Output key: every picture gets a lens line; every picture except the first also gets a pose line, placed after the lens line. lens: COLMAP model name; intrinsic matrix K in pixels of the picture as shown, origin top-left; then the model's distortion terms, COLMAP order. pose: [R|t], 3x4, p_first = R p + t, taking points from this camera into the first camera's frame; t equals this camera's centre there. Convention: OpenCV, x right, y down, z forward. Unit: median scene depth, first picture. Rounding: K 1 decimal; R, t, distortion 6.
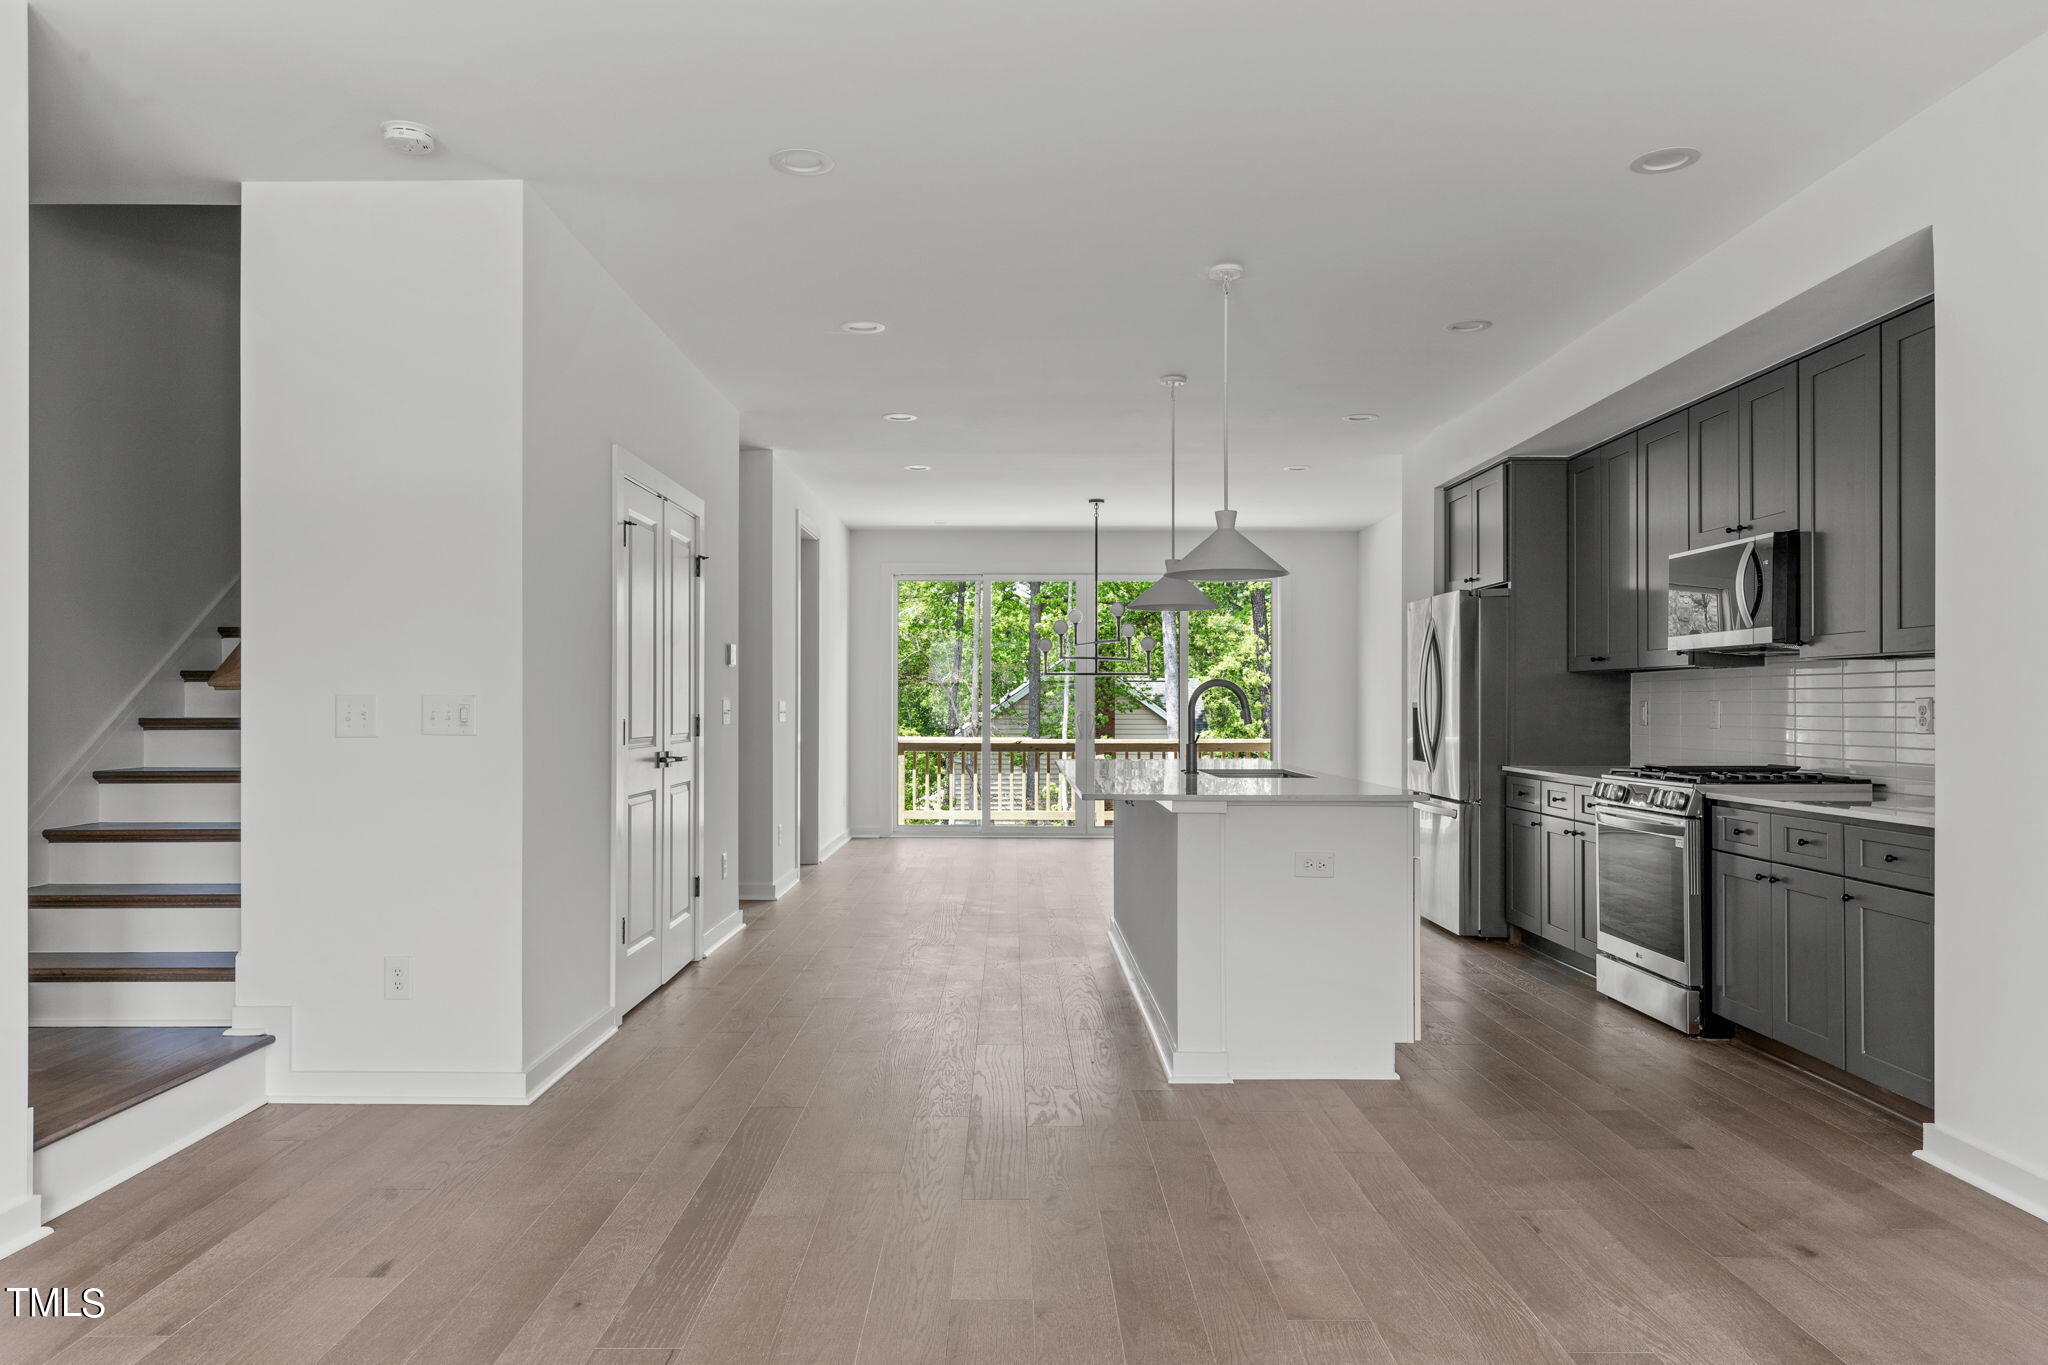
lens RADIAL K [[1337.5, 0, 1024.4], [0, 1337.5, 691.6], [0, 0, 1]] dist [0.007103, -0.000154]
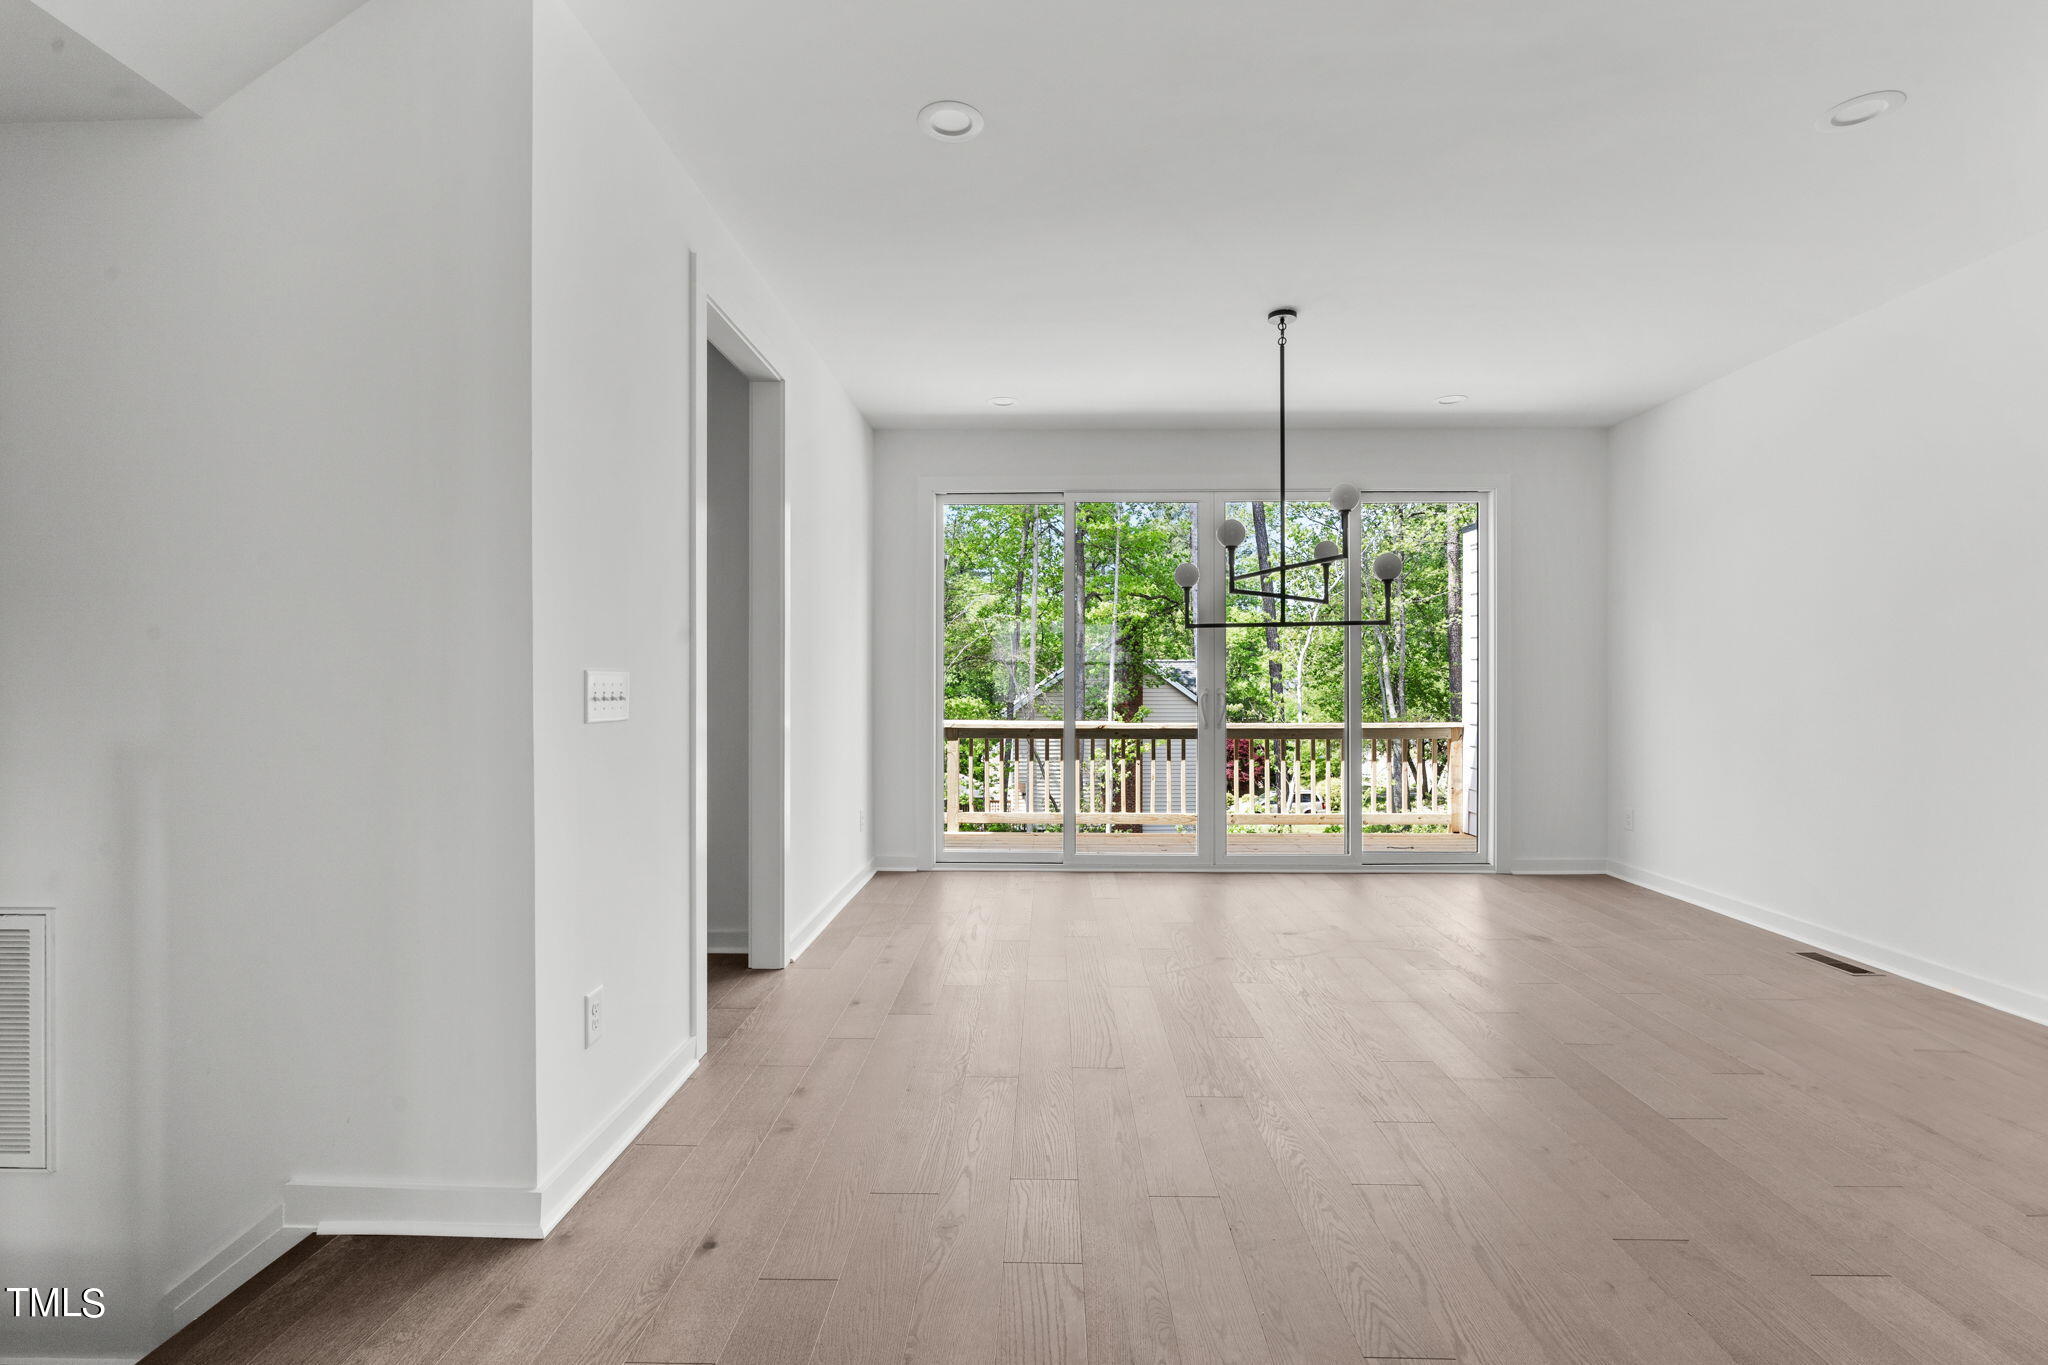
lens RADIAL K [[945.8, 0, 1022.0], [0, 945.8, 685.8], [0, 0, 1]] dist [-0.001534, -0.000116]
pose [[0.999143, 0.004961, -0.041090, -0.012831], [-0.004369, 0.999886, 0.014474, 0.003273], [0.041157, -0.014283, 0.999051, 0.189700]]
